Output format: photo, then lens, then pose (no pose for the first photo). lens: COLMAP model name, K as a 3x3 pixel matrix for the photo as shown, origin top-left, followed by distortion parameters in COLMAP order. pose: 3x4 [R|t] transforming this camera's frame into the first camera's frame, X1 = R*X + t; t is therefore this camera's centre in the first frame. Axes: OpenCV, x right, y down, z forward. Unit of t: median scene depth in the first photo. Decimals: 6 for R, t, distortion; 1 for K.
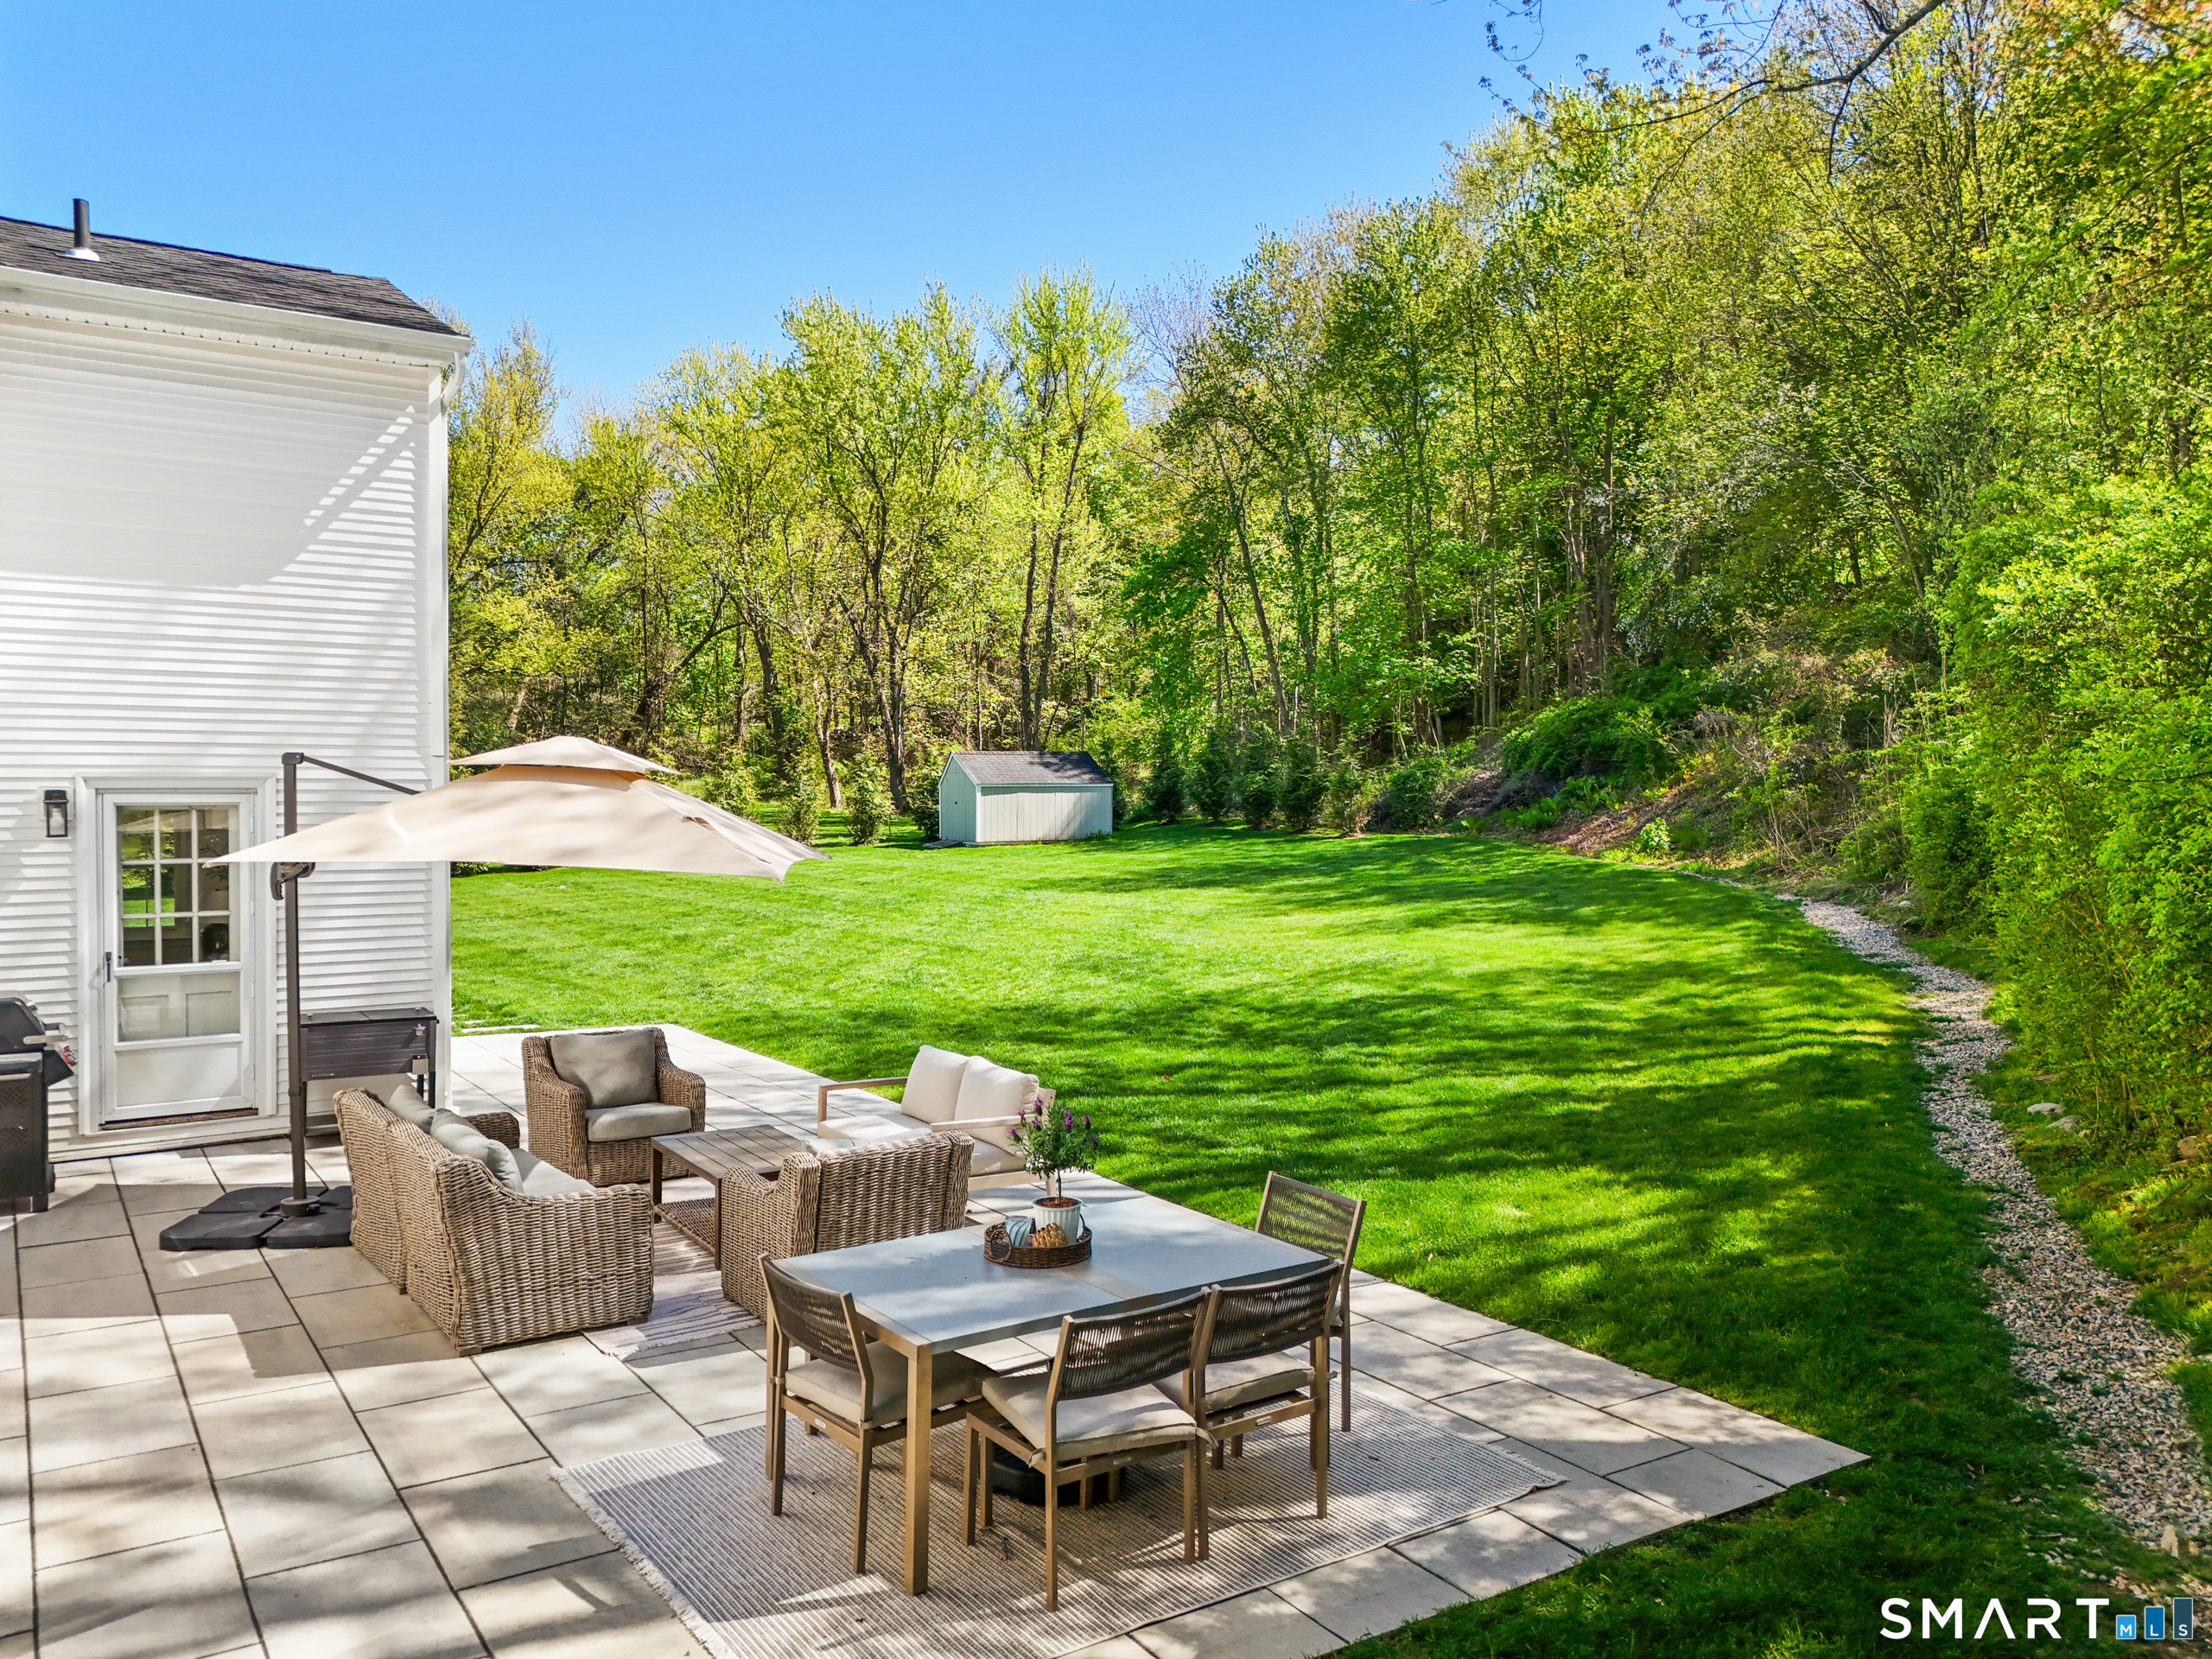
lens RADIAL K [[1645.6, 0, 1106.6], [0, 1645.6, 835.6], [0, 0, 1]] dist [0.014980, 0.004889]
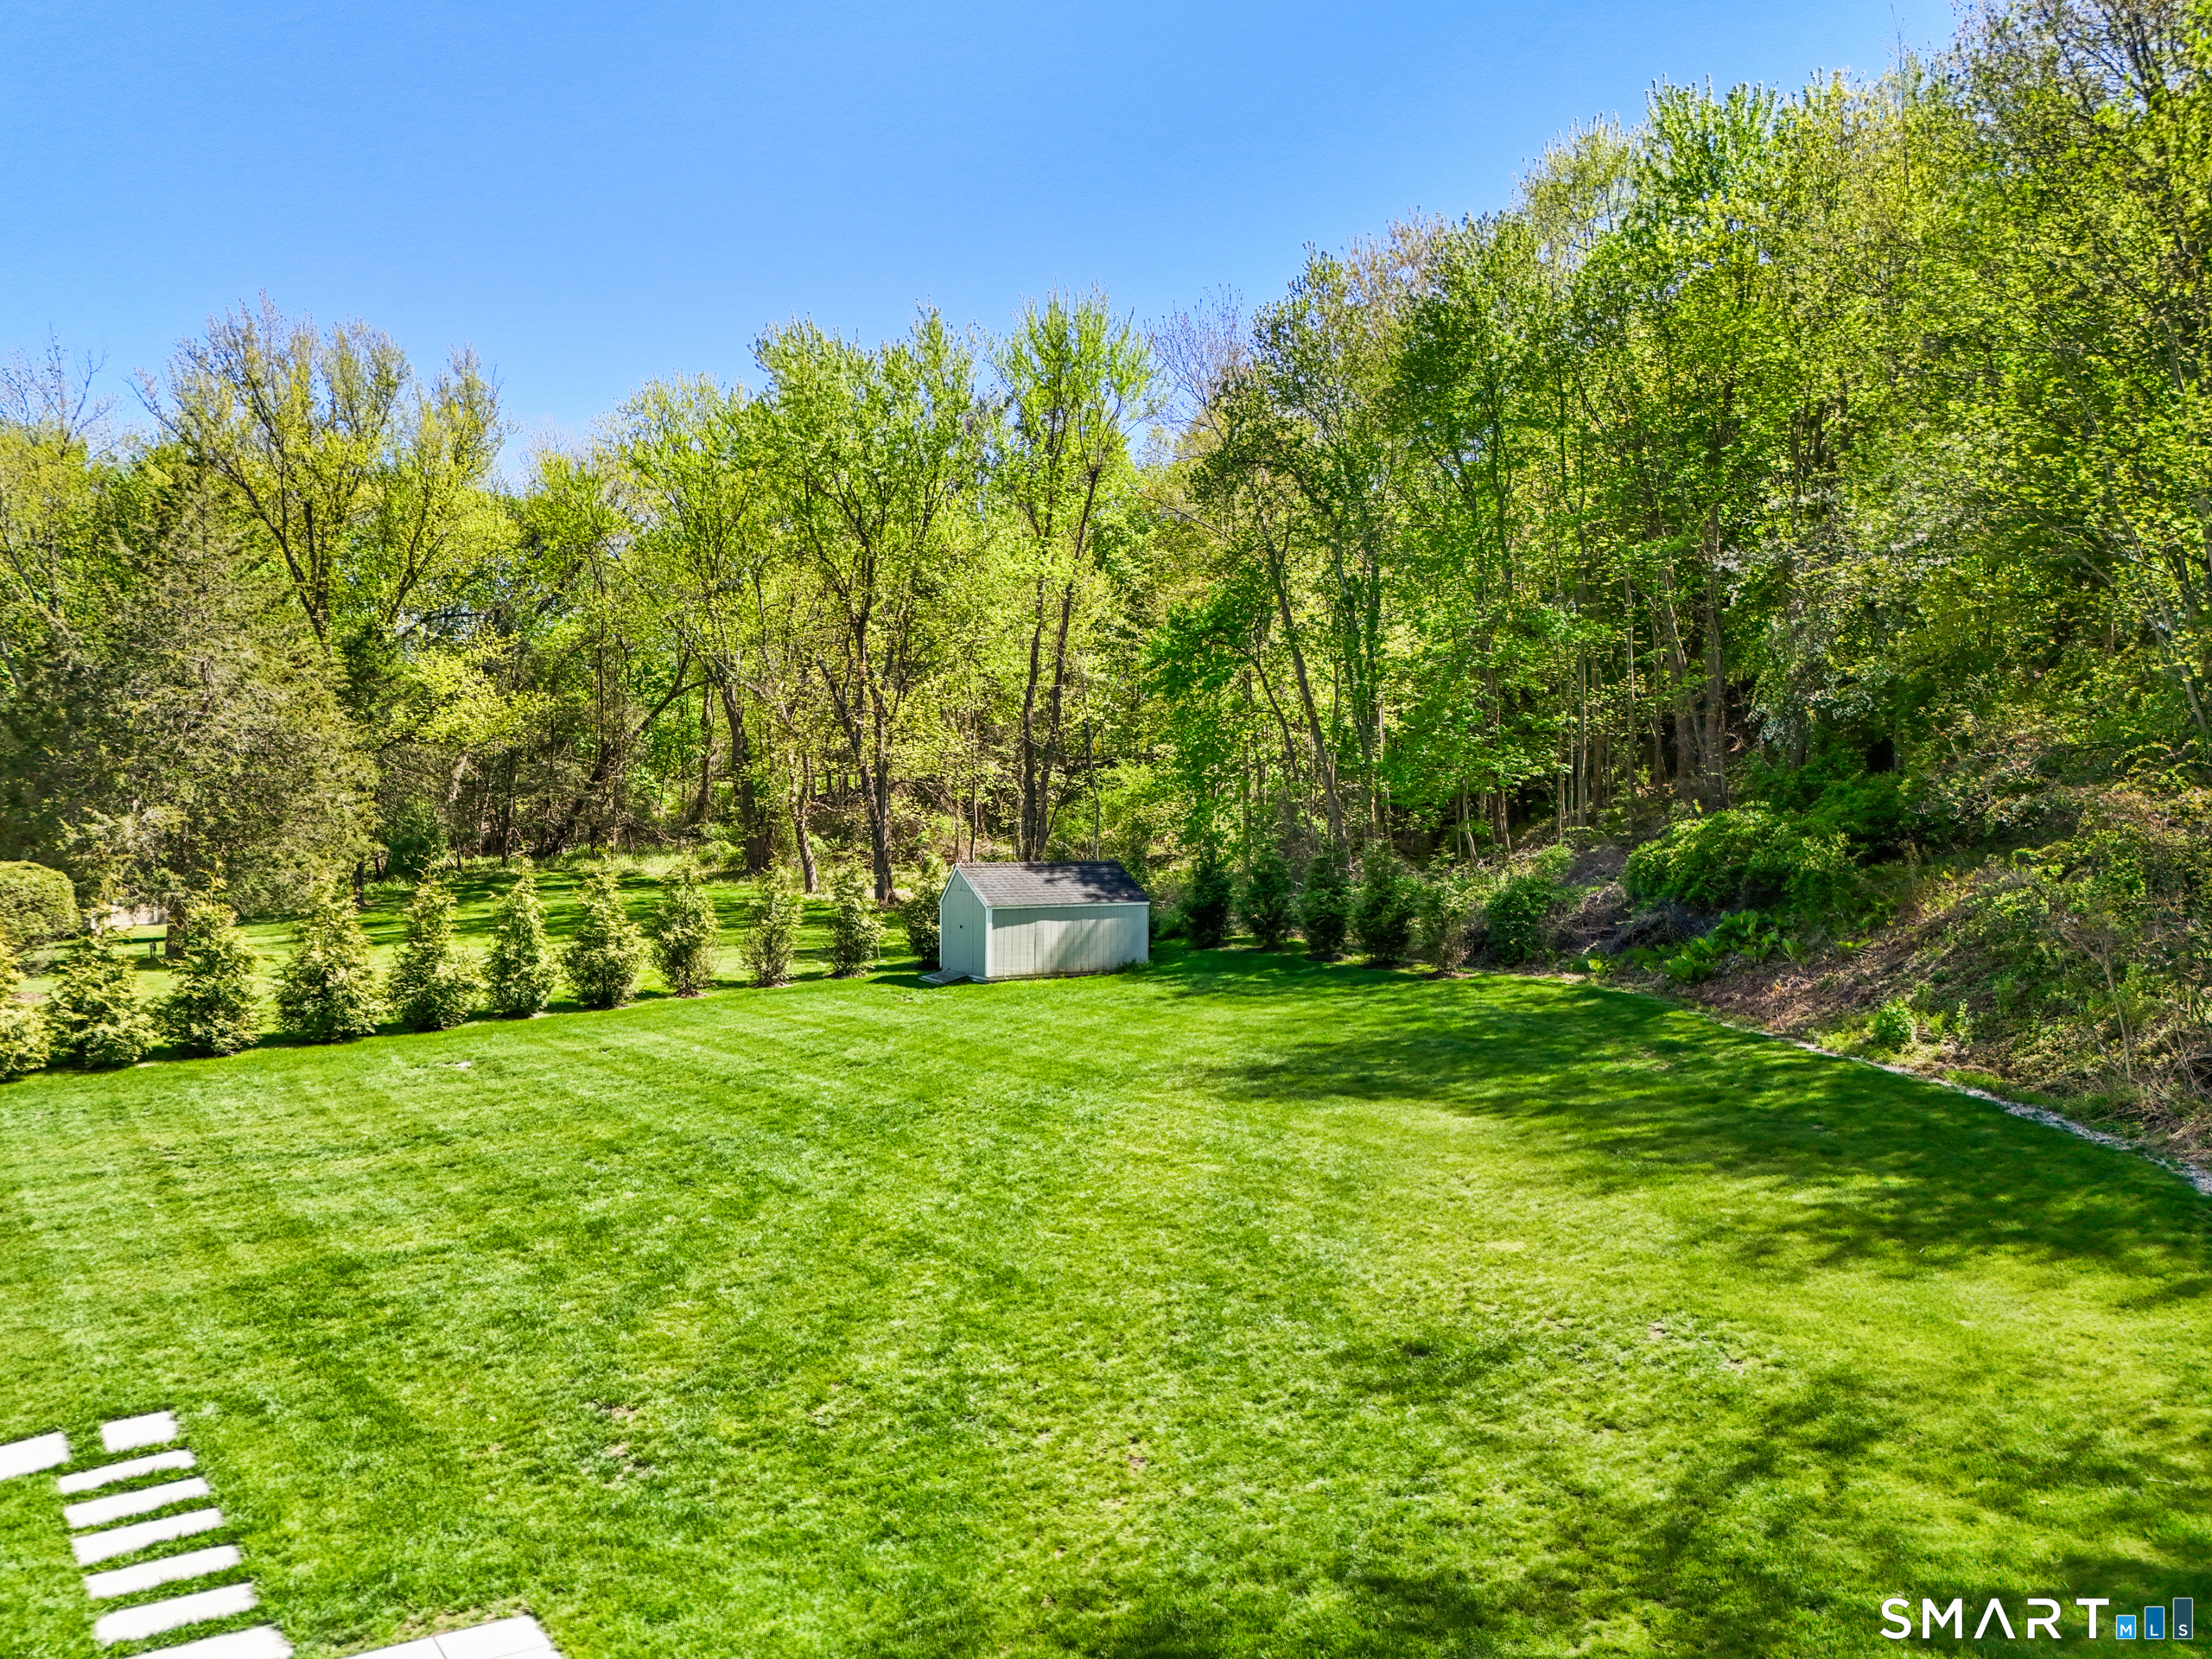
lens RADIAL K [[1645.6, 0, 1104.9], [0, 1645.6, 821.9], [0, 0, 1]] dist [0.014980, 0.004889]
pose [[0.999880, 0.003191, 0.015192, -0.022736], [-0.002776, 0.999625, -0.027246, -0.036080], [-0.015273, 0.027201, 0.999513, 0.121786]]
